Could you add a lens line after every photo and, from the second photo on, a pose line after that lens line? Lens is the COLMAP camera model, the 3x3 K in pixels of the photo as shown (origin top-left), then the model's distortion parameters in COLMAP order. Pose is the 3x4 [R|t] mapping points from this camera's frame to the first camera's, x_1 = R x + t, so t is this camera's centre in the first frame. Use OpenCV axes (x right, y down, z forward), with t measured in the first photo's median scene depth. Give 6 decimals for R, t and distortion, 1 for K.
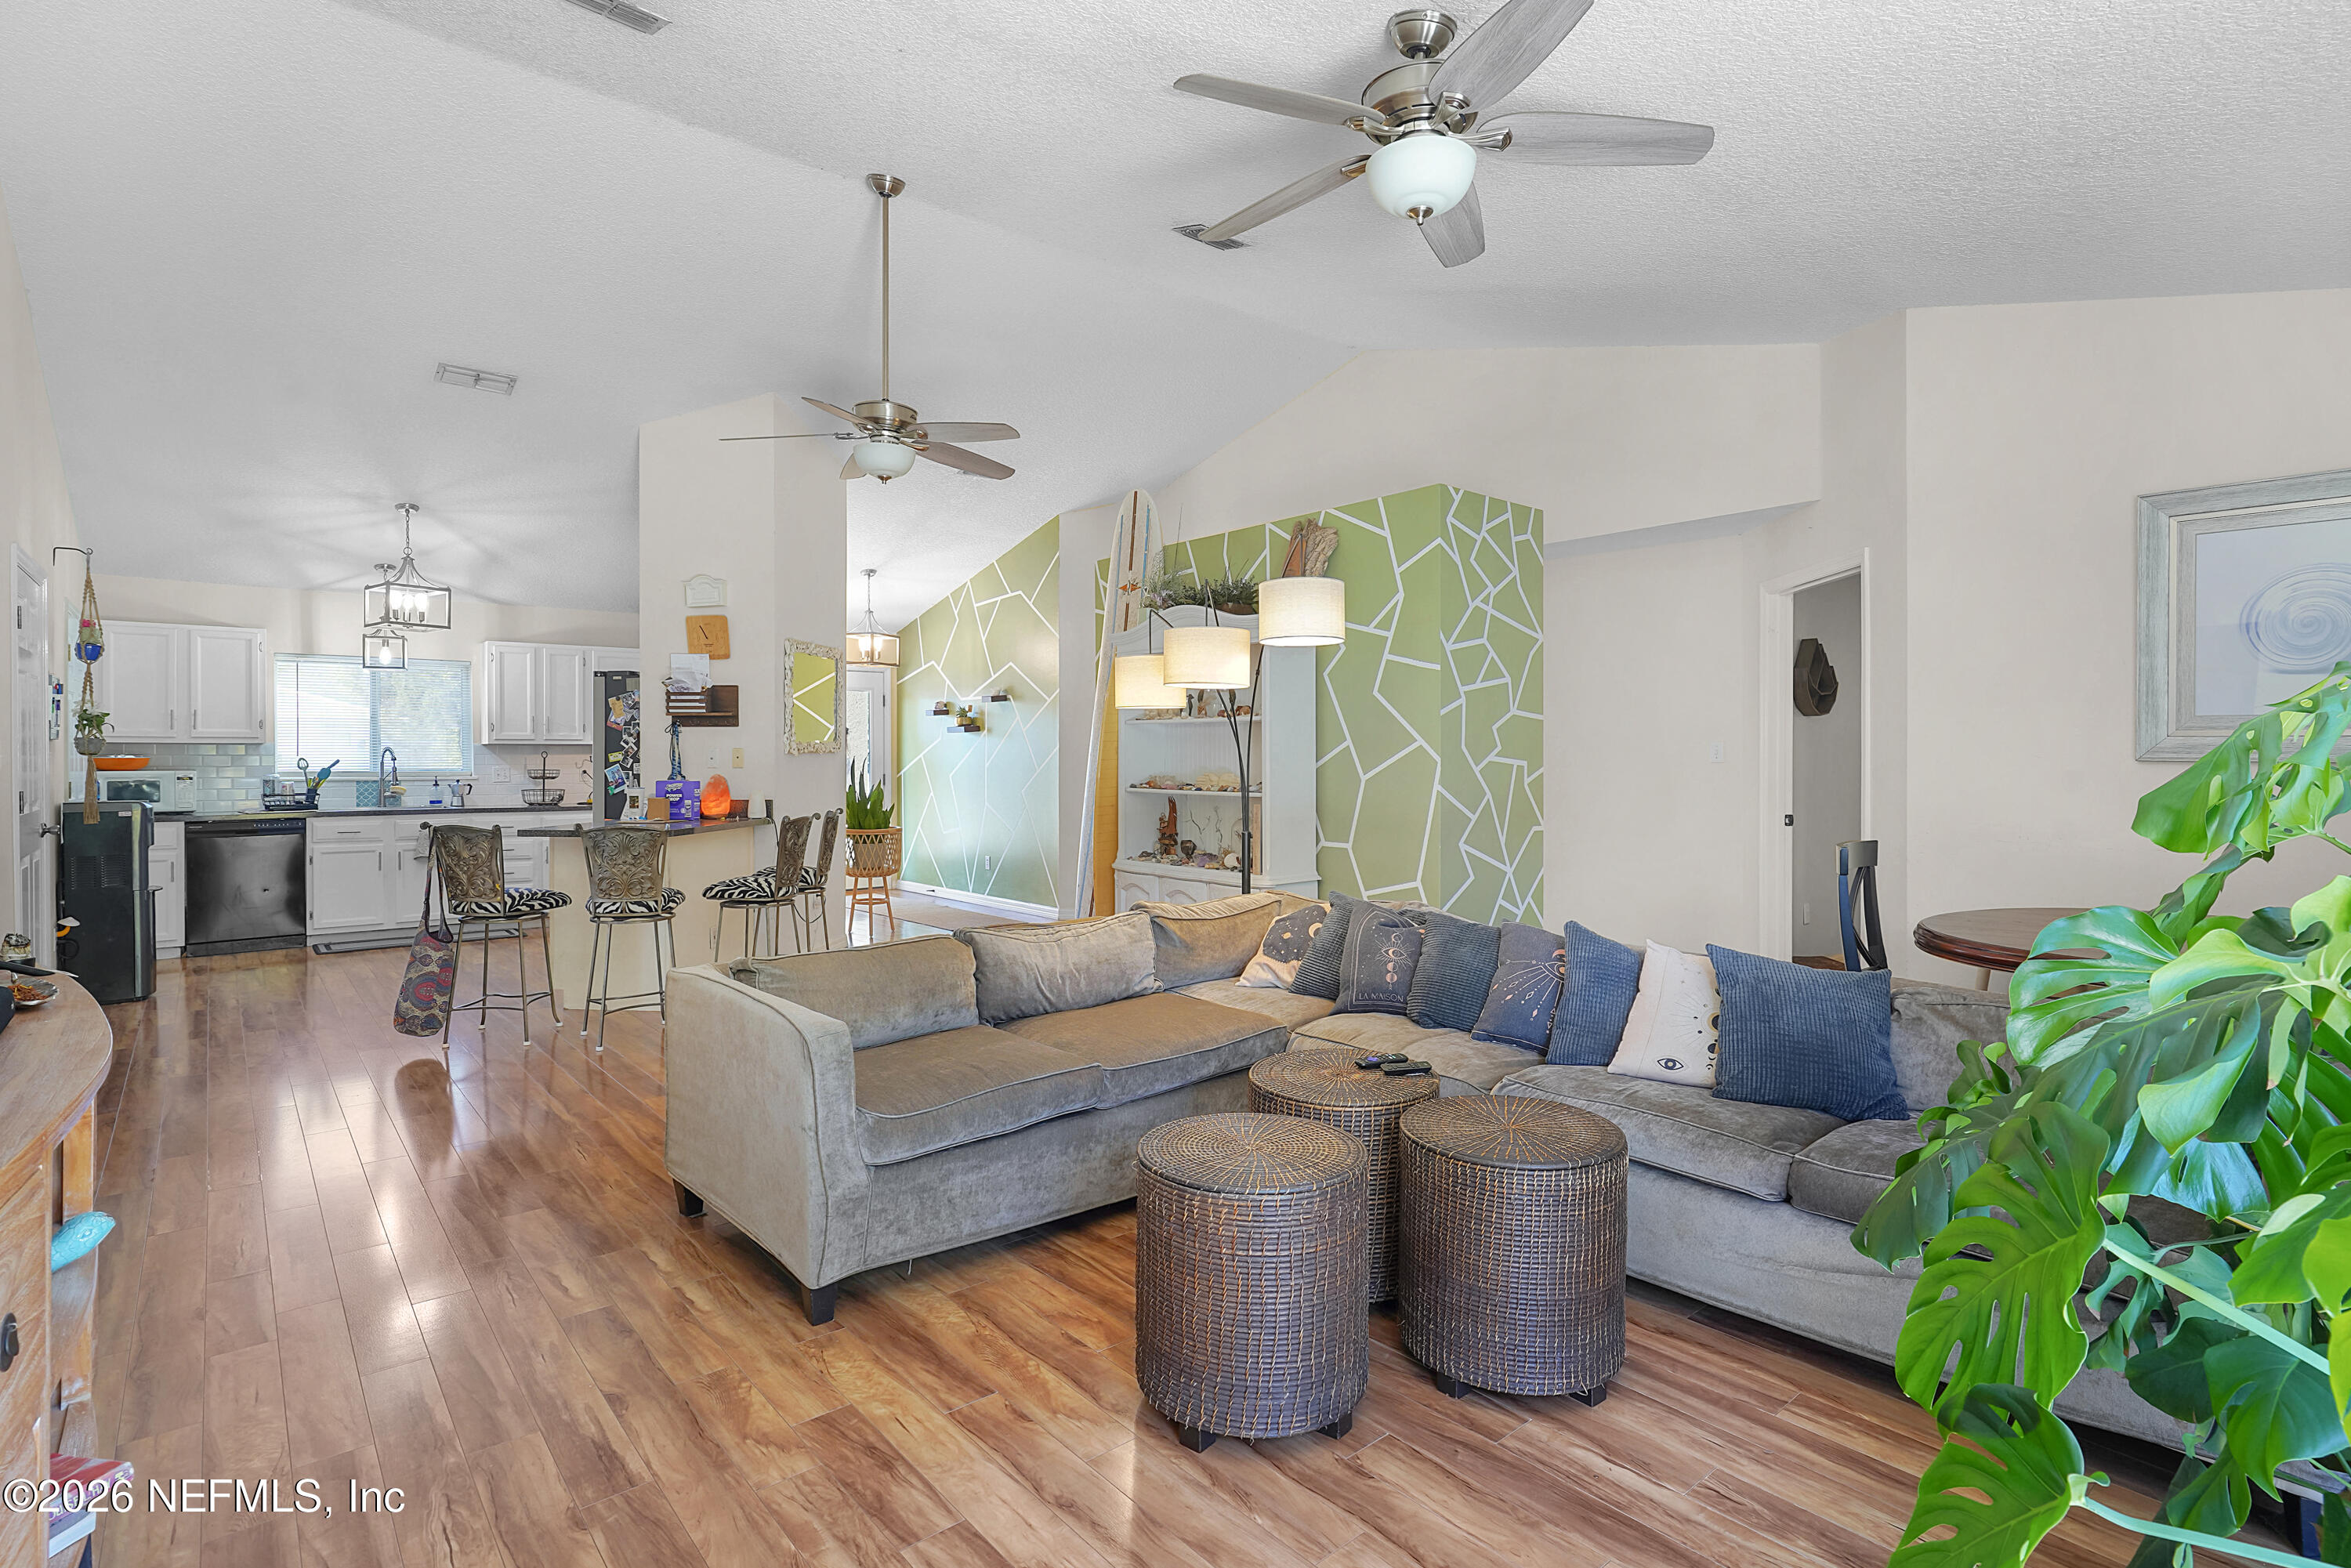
lens RADIAL K [[1107.8, 0, 1175.9], [0, 1107.8, 748.9], [0, 0, 1]] dist [-0.000565, -0.000003]
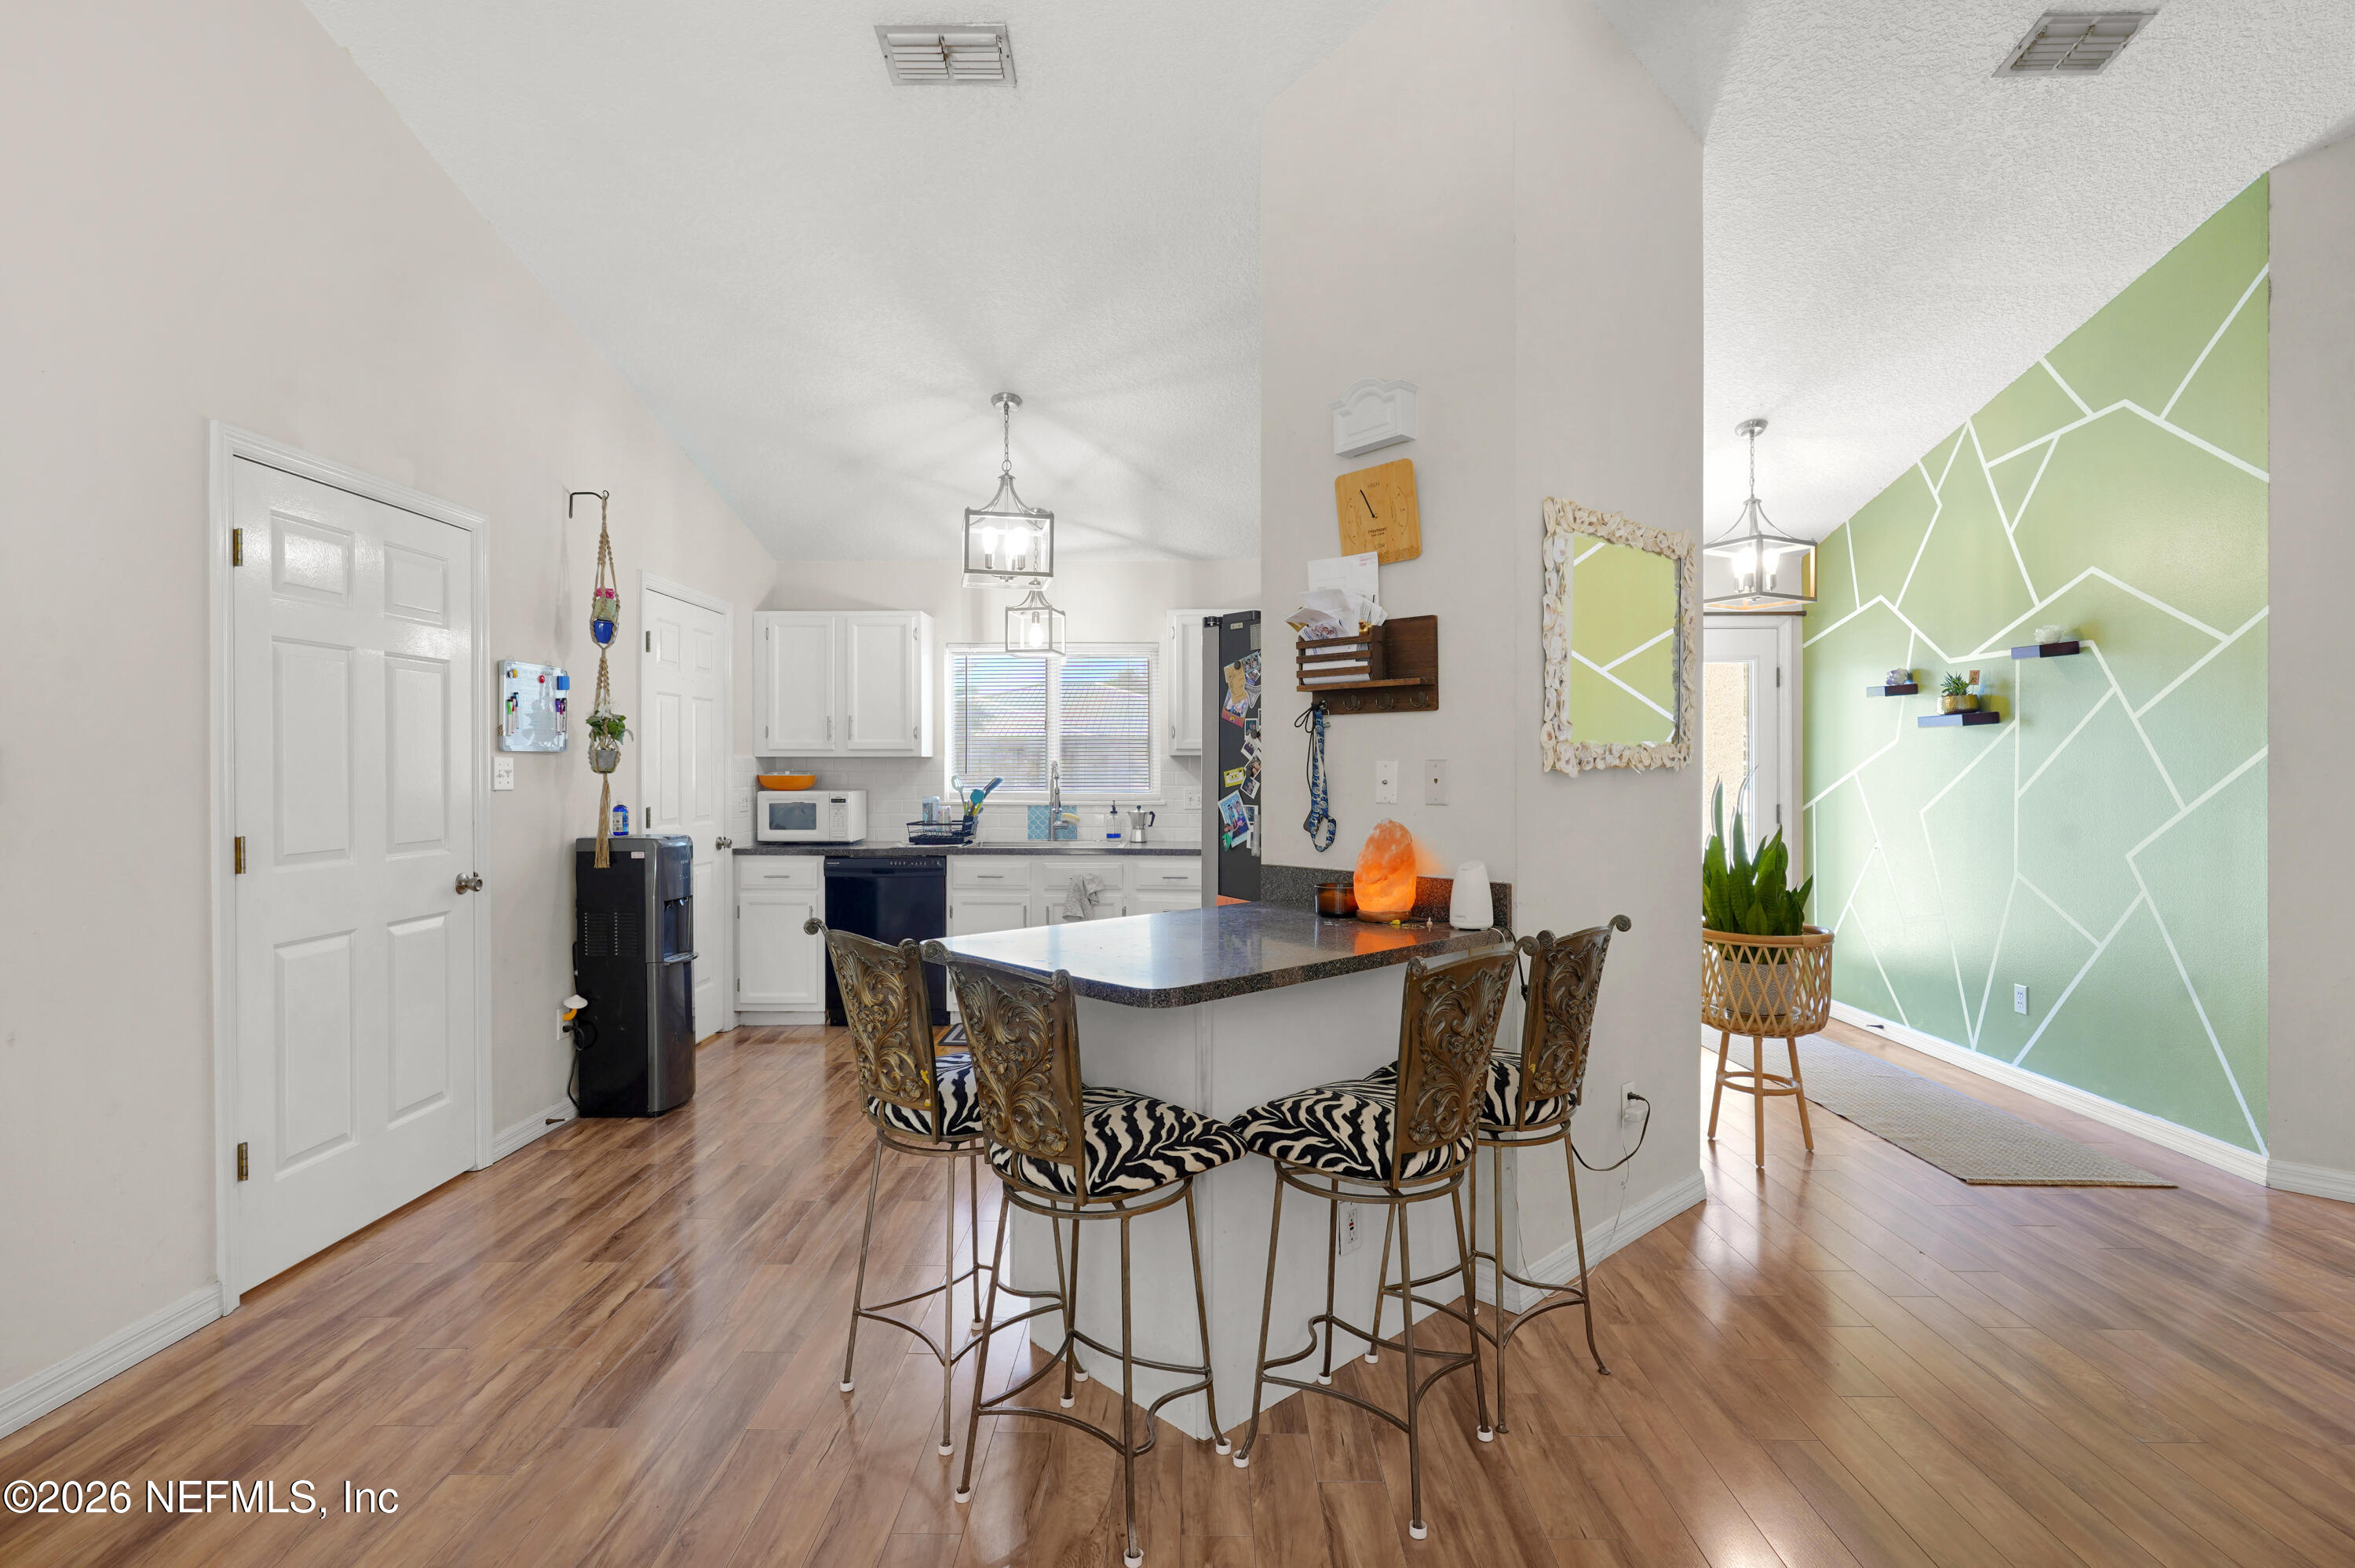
lens RADIAL K [[1144.2, 0, 1178.2], [0, 1144.2, 773.8], [0, 0, 1]] dist [-0.001289, 0.000114]
pose [[0.744840, 0.002687, -0.667238, -0.145343], [0.004181, 0.999953, 0.008694, 0.000592], [0.667230, -0.009265, 0.744794, 0.509892]]
